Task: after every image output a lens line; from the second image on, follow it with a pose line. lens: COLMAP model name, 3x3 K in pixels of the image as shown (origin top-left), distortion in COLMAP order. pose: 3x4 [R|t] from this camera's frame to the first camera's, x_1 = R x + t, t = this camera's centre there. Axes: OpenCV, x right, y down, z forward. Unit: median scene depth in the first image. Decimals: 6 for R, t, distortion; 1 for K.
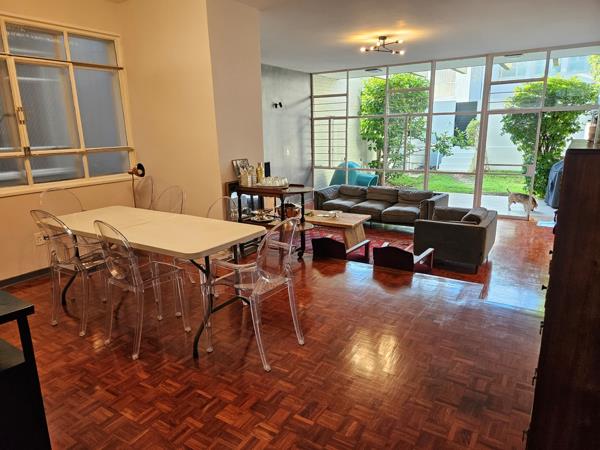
lens RADIAL K [[401.3, 0, 295.2], [0, 401.3, 228.5], [0, 0, 1]] dist [0.064860, -0.054455]
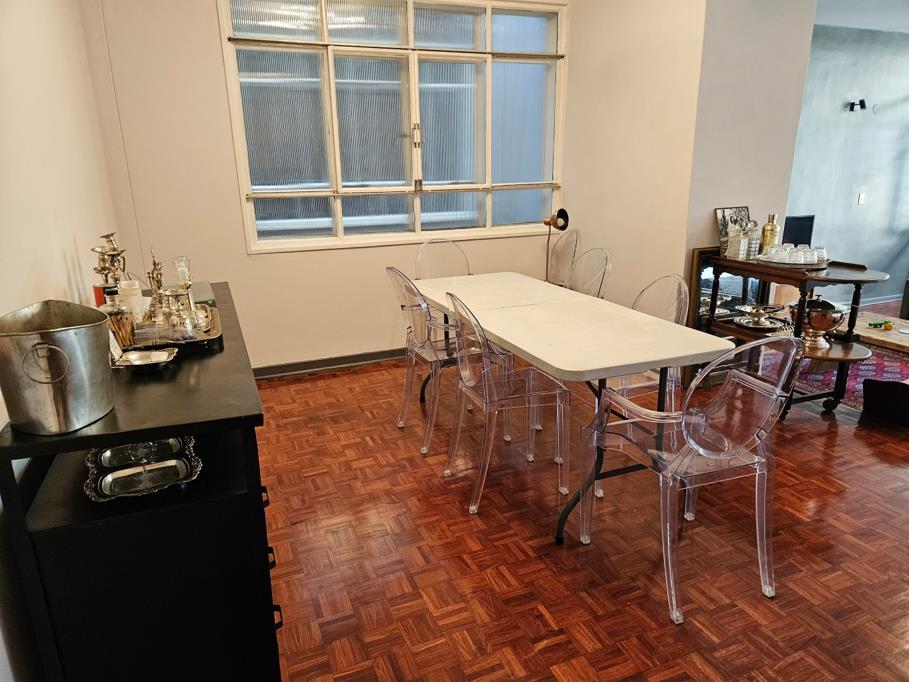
lens RADIAL K [[607.9, 0, 450.4], [0, 607.9, 346.0], [0, 0, 1]] dist [0.064860, -0.054455]
pose [[0.816802, 0.169222, -0.551543, 0.042547], [-0.138854, 0.985575, 0.096755, -0.017996], [0.559960, -0.002445, 0.828516, 0.115566]]
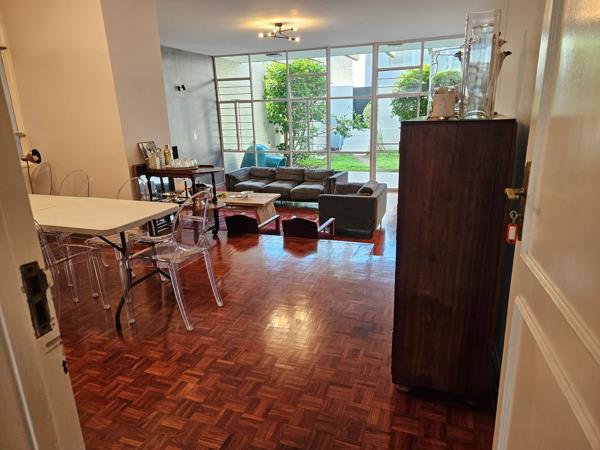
lens RADIAL K [[401.3, 0, 298.9], [0, 401.3, 230.4], [0, 0, 1]] dist [0.064860, -0.054455]
pose [[0.974289, -0.072202, 0.213421, 0.002822], [0.063708, 0.996888, 0.046422, 0.027300], [-0.216108, -0.031632, 0.975857, -0.083526]]
